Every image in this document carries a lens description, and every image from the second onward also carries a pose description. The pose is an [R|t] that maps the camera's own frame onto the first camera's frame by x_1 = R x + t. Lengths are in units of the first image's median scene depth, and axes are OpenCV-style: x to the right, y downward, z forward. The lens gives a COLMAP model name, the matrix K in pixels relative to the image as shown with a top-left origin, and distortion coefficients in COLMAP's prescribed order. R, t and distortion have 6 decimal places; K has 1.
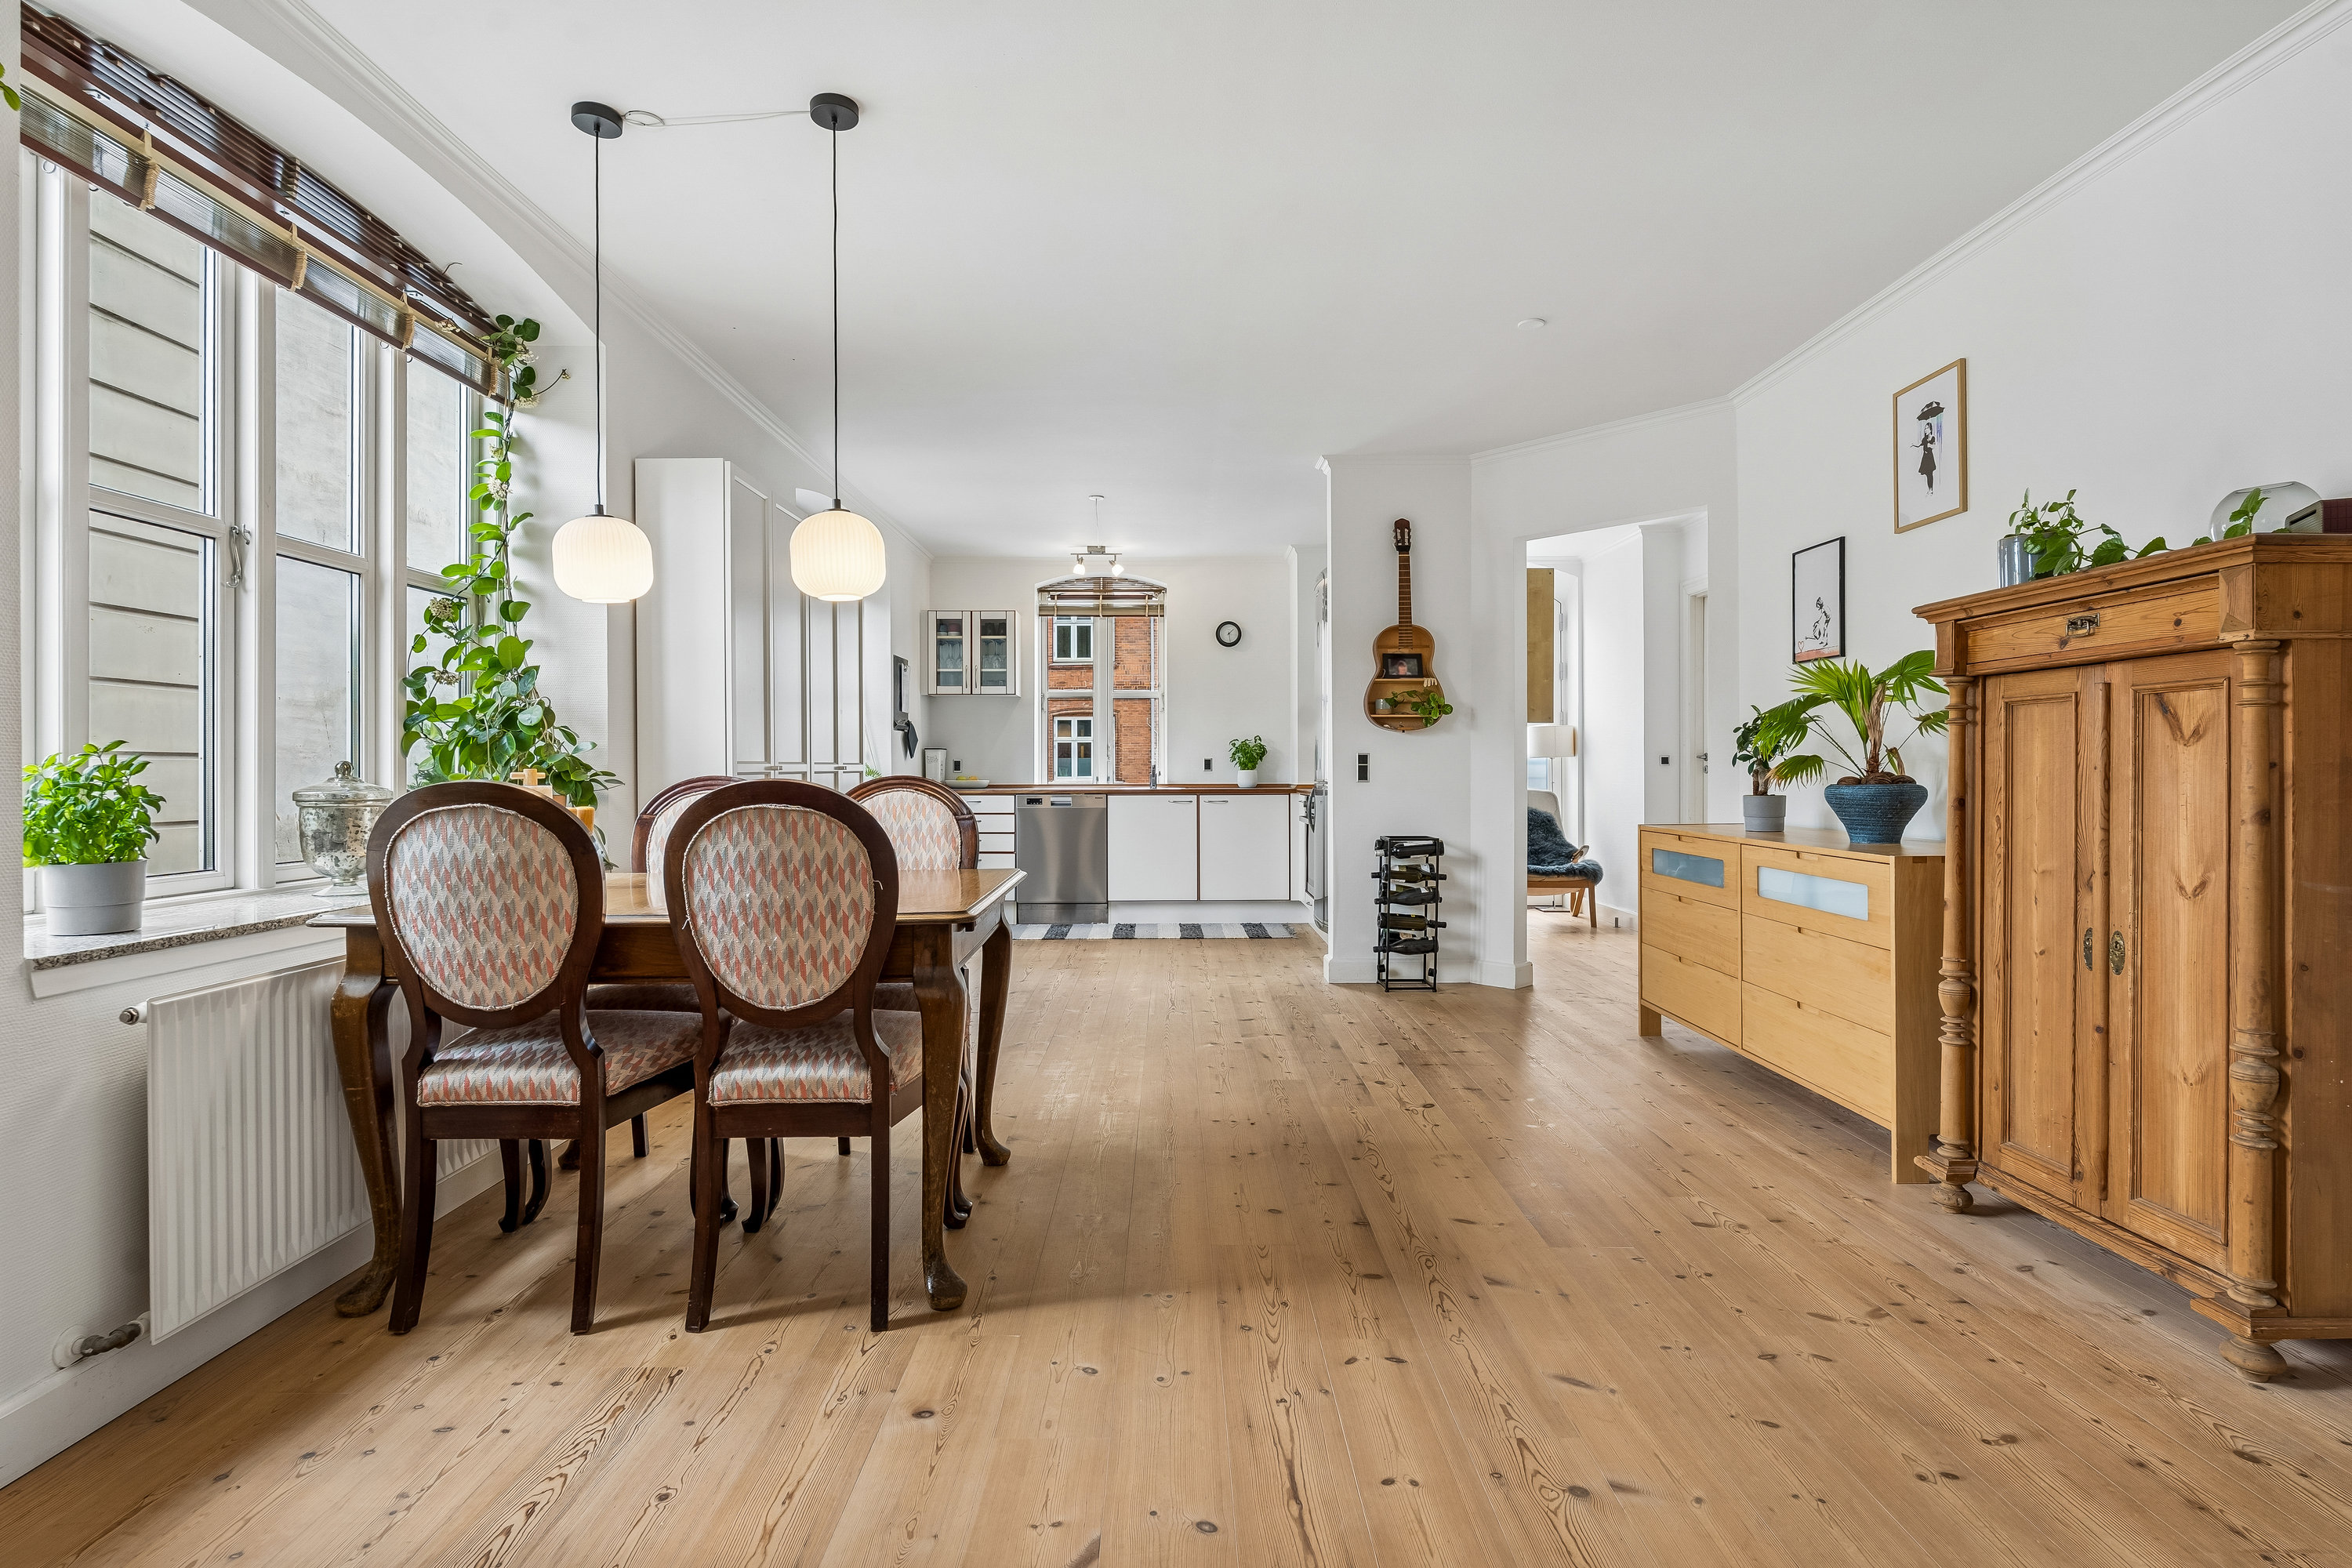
lens RADIAL K [[1177.0, 0, 1167.2], [0, 1177.0, 784.5], [0, 0, 1]] dist [-0.005659, -0.002314]
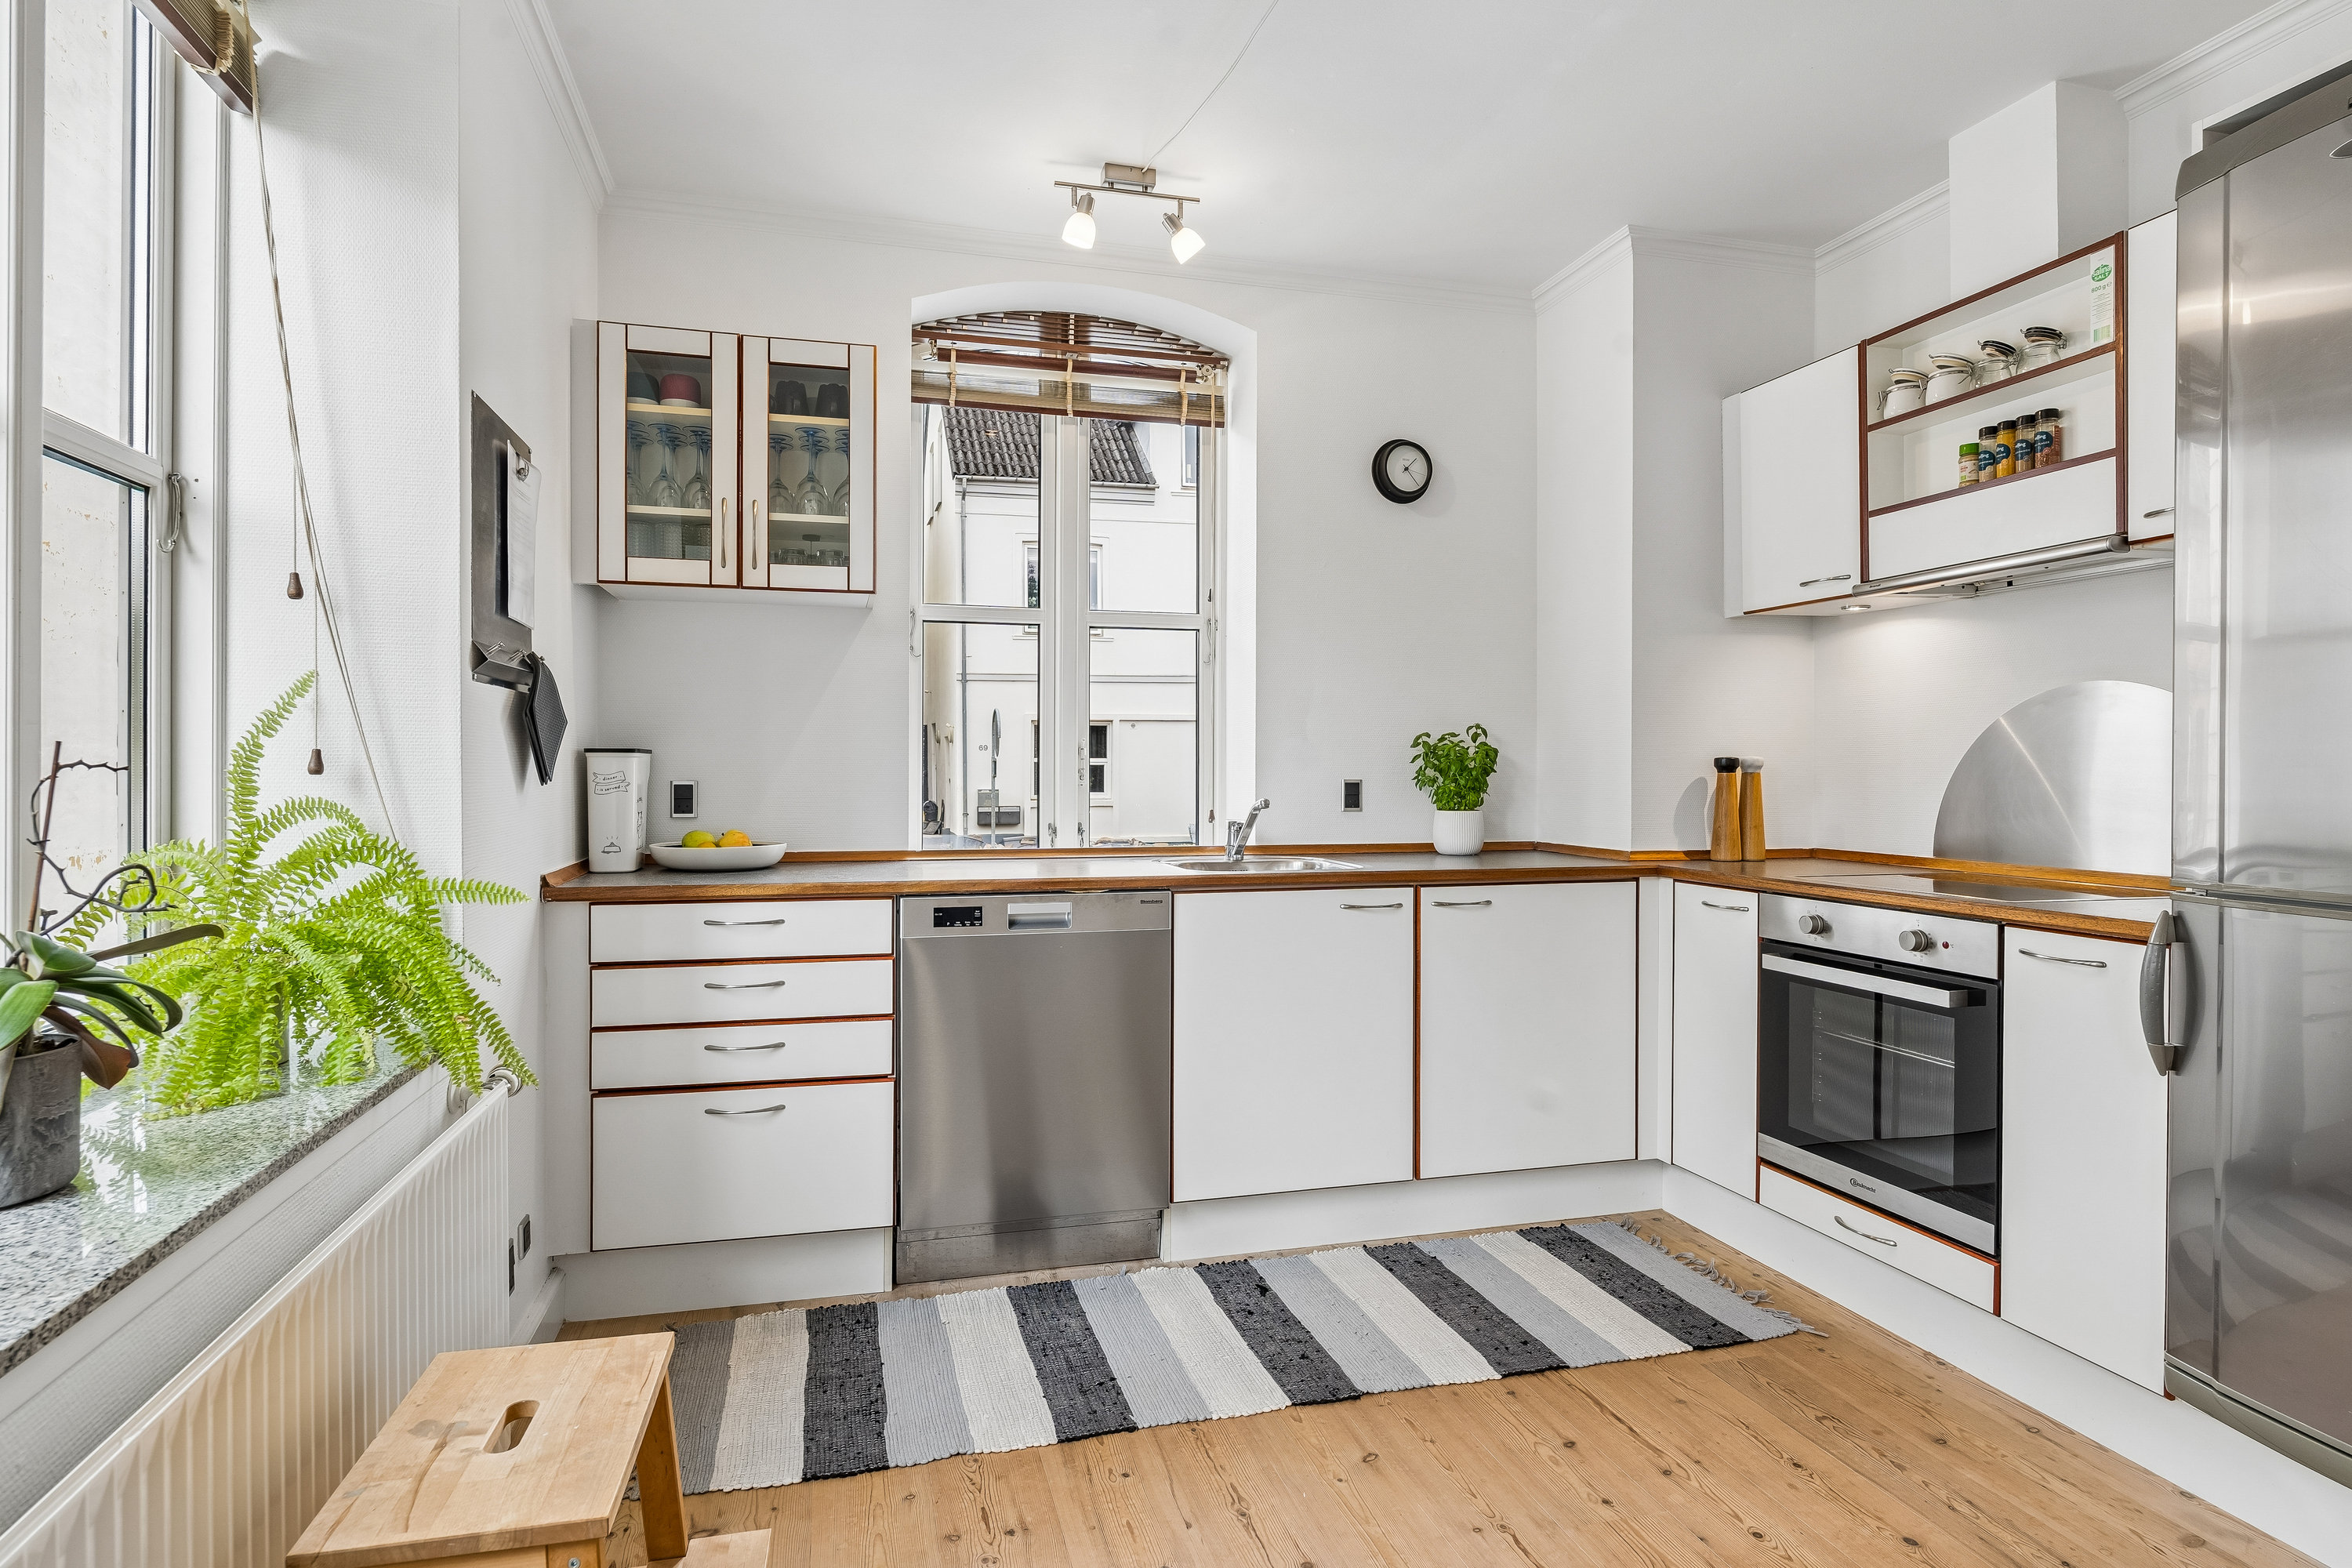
lens RADIAL K [[1238.8, 0, 1159.2], [0, 1238.8, 782.5], [0, 0, 1]] dist [-0.008972, 0.001361]
pose [[0.966636, 0.002302, 0.256145, -0.140891], [-0.002044, 0.999997, -0.001277, -0.021433], [-0.256148, 0.000711, 0.966637, 0.632247]]
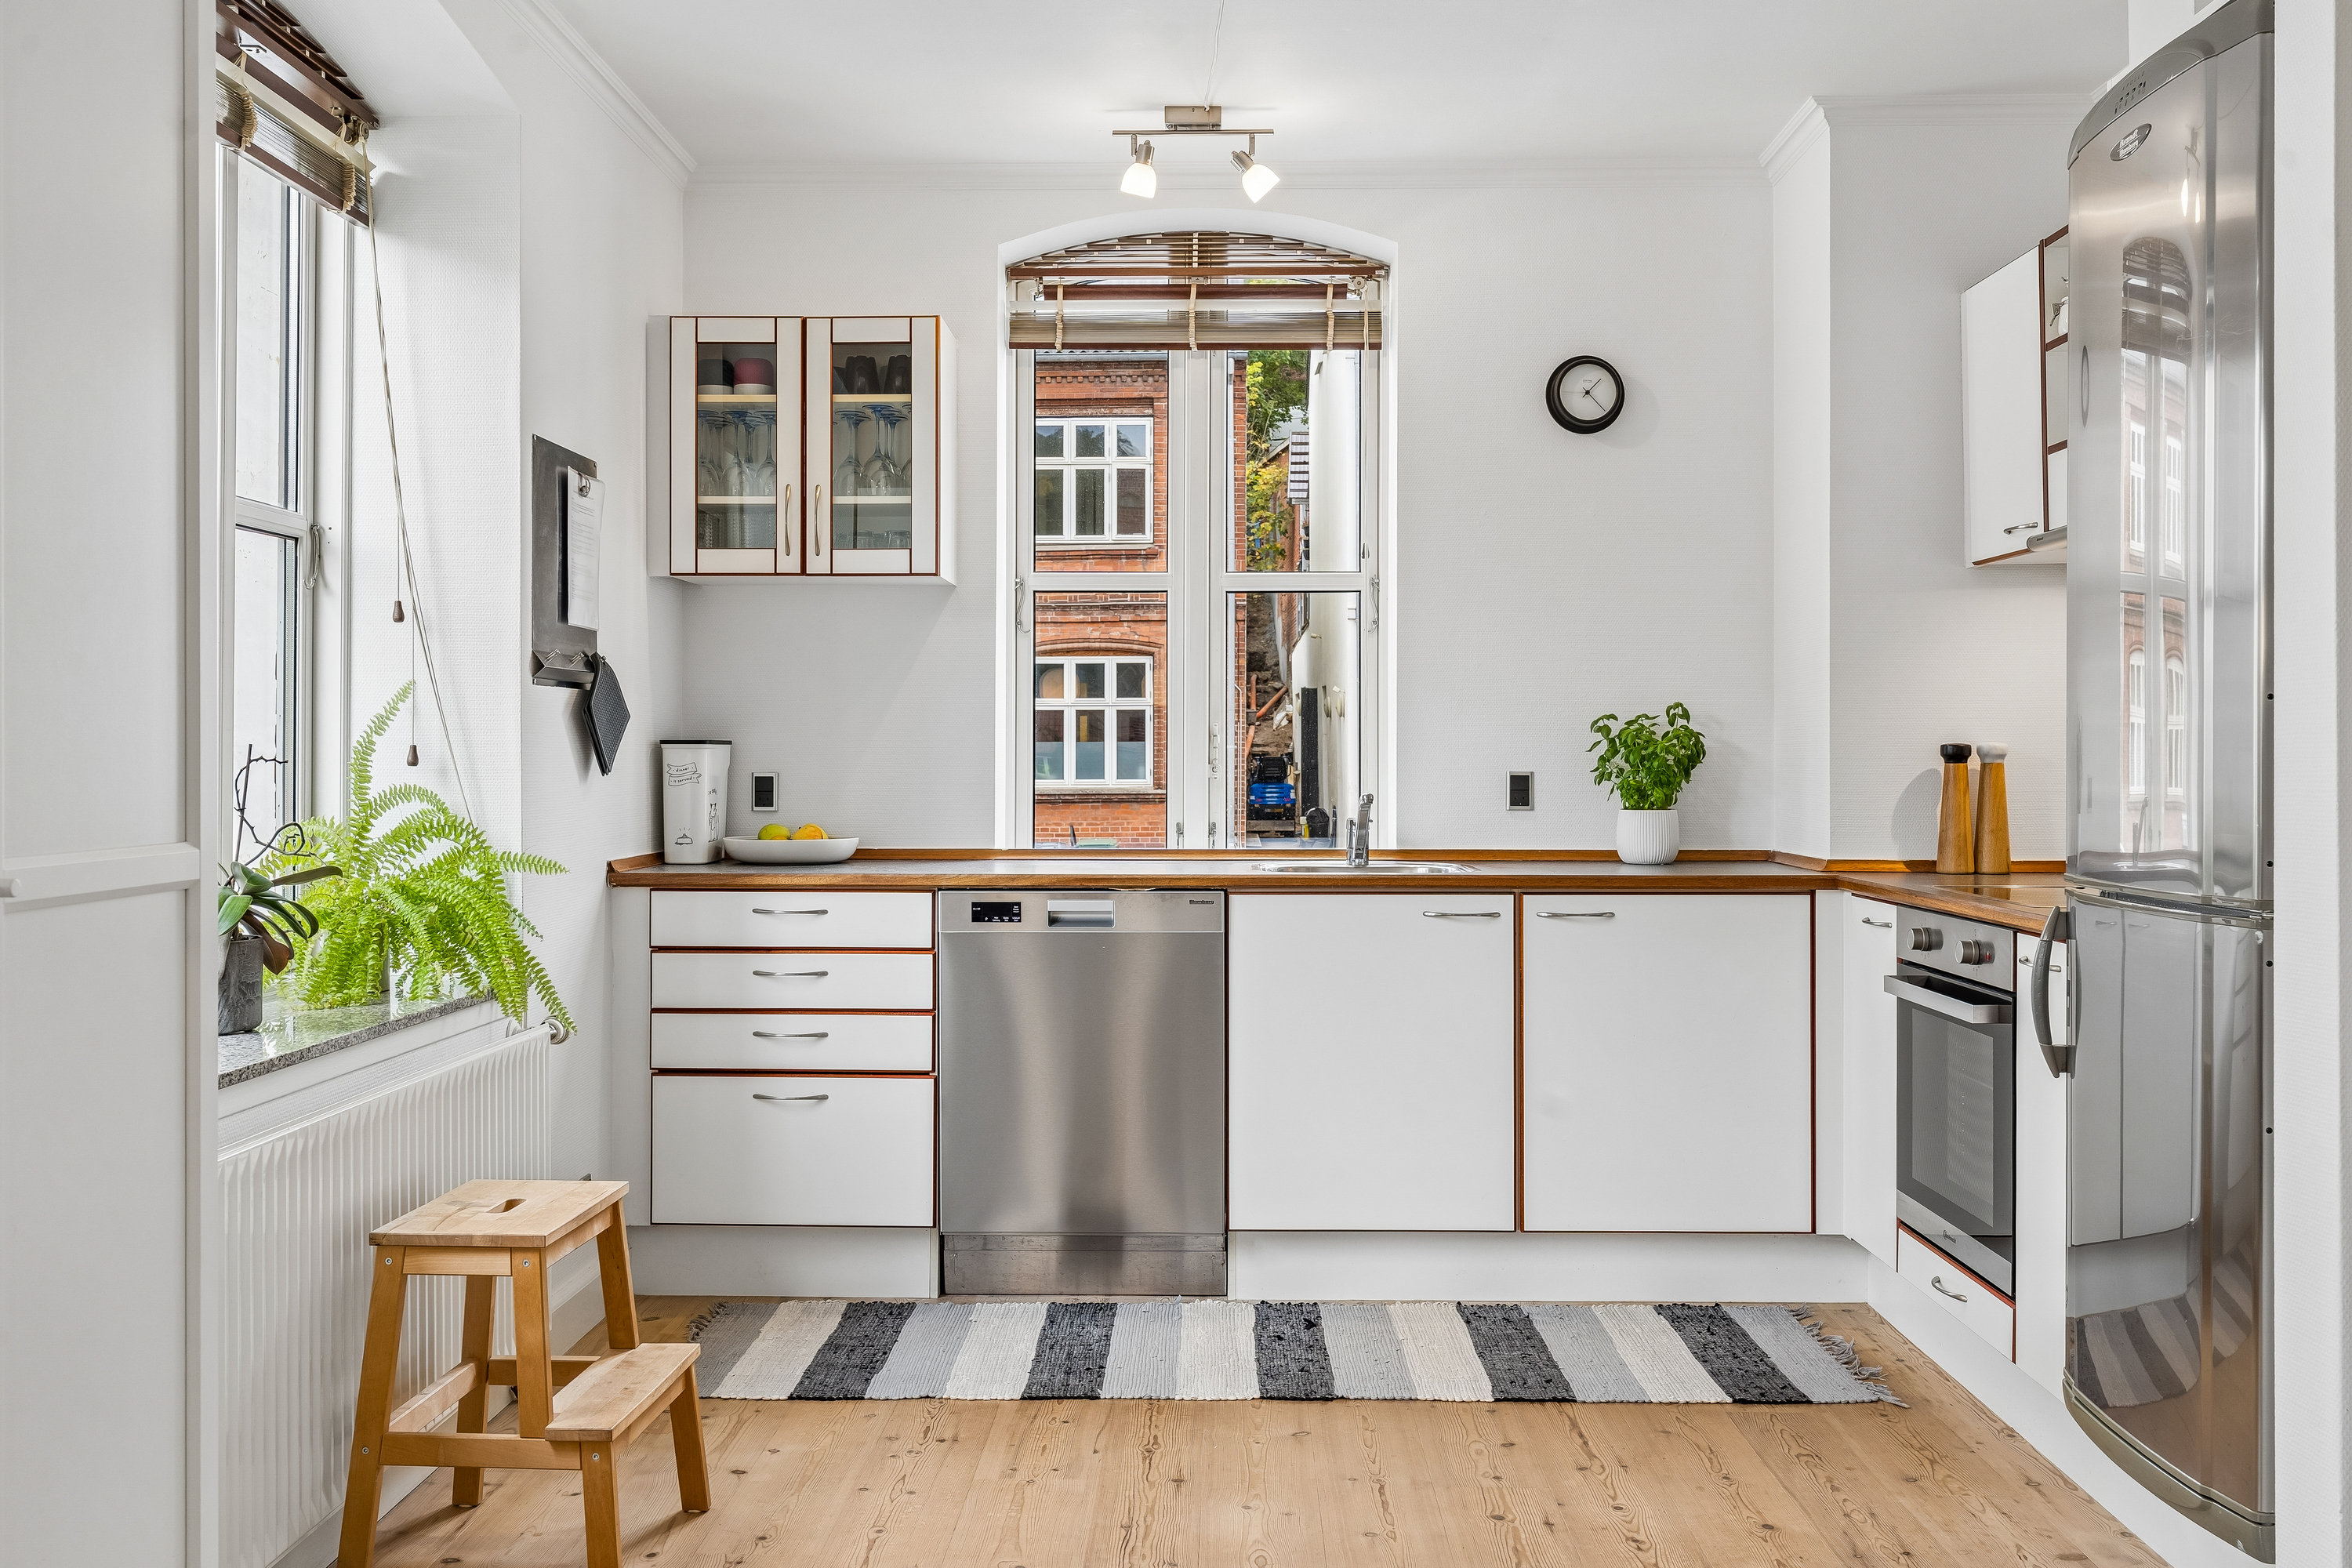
lens RADIAL K [[2092.5, 0, 1163.2], [0, 2092.5, 768.6], [0, 0, 1]] dist [-0.006416, -0.019062]
pose [[0.999618, 0.003495, -0.027425, -0.051096], [-0.003657, 0.999976, -0.005854, -0.020120], [0.027404, 0.005952, 0.999607, 0.426224]]
